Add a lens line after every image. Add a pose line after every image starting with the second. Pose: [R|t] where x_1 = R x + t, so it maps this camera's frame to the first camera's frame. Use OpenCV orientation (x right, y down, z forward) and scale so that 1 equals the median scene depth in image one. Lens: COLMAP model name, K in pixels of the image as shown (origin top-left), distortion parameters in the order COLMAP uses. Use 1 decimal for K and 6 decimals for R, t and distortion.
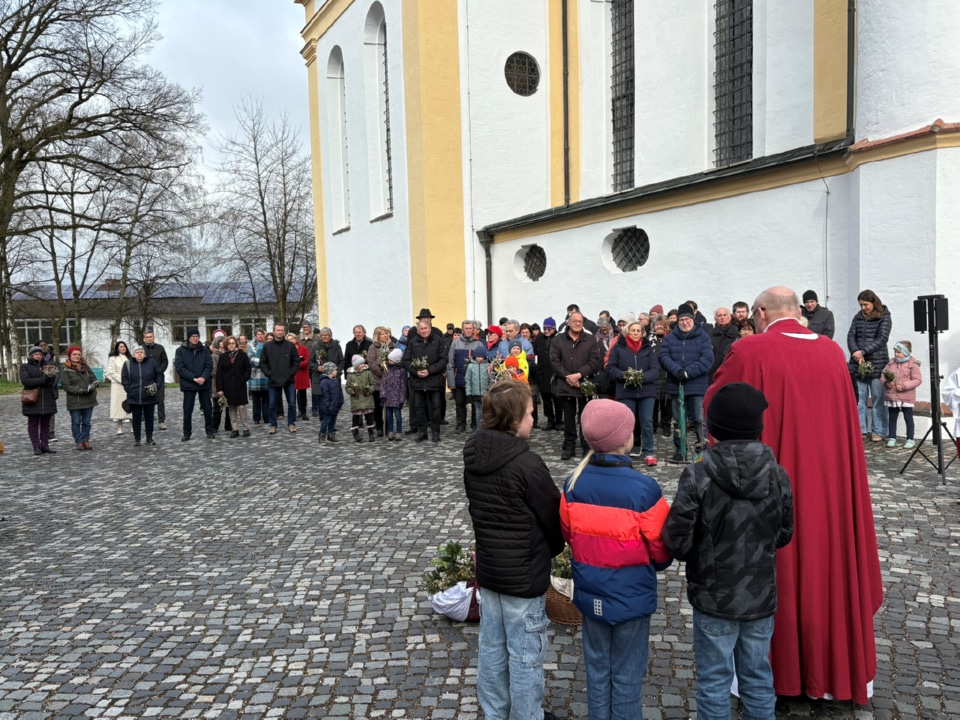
lens RADIAL K [[790.2, 0, 480.5], [0, 790.2, 364.0], [0, 0, 1]] dist [0.012329, -0.006421]
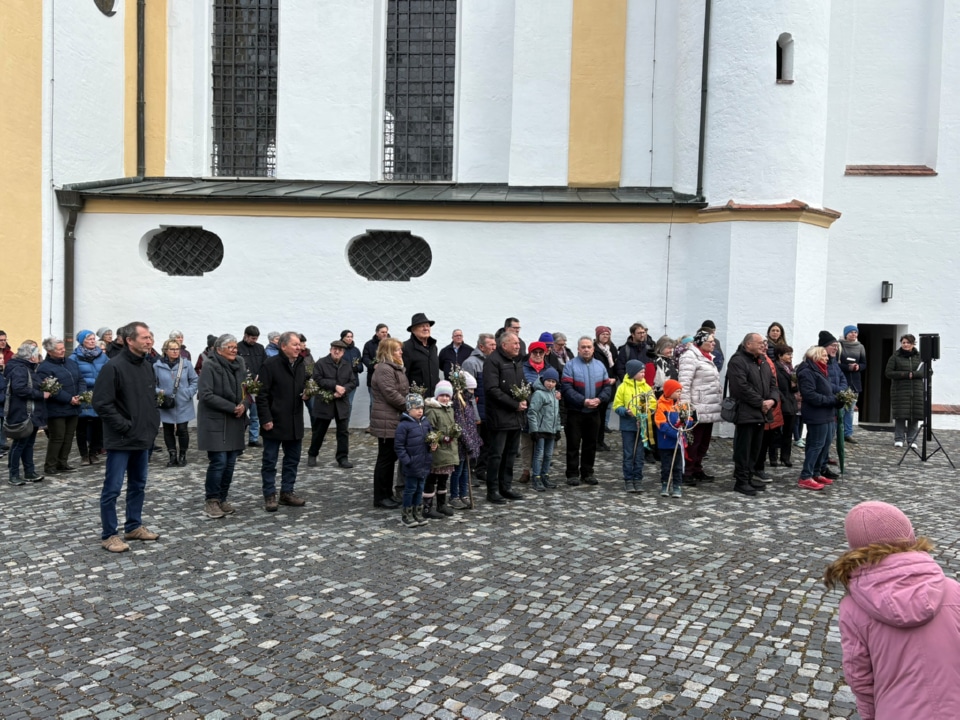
lens RADIAL K [[786.8, 0, 476.2], [0, 786.8, 356.6], [0, 0, 1]] dist [0.041985, -0.024214]
pose [[0.520405, 0.016527, 0.853759, -0.388344], [0.011117, 0.999597, -0.026126, -0.007271], [-0.853847, 0.023087, 0.520012, 0.357454]]
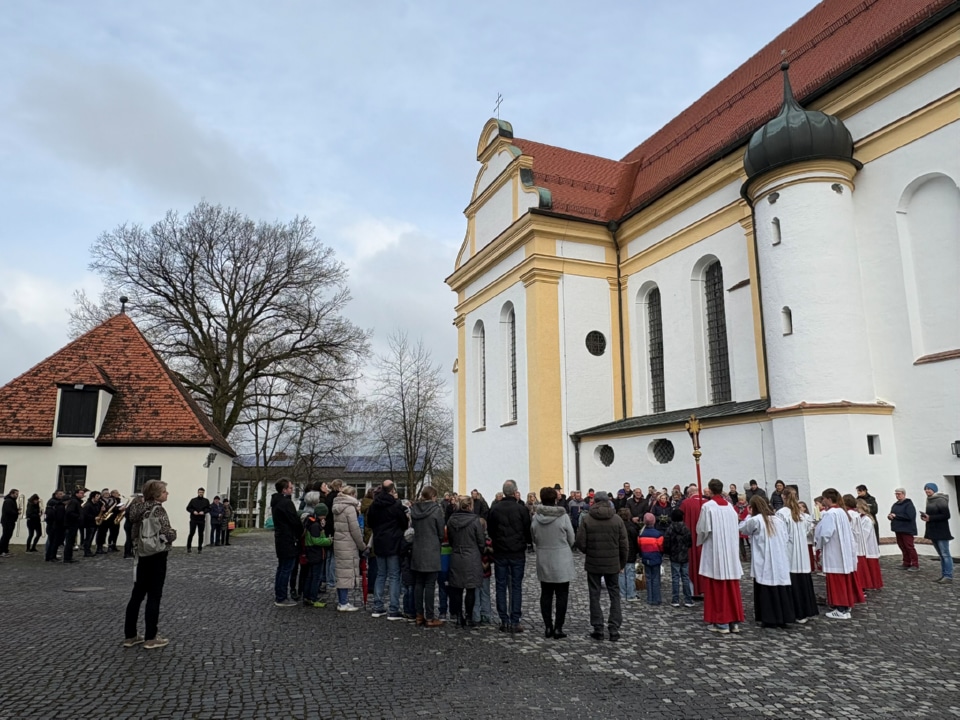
lens RADIAL K [[669.3, 0, 473.9], [0, 669.3, 358.5], [0, 0, 1]] dist [0.005963, 0.002619]
pose [[0.994619, 0.001133, -0.103594, -0.059898], [-0.026281, 0.969991, -0.241716, 0.020373], [0.100211, 0.243138, 0.964801, -0.413482]]
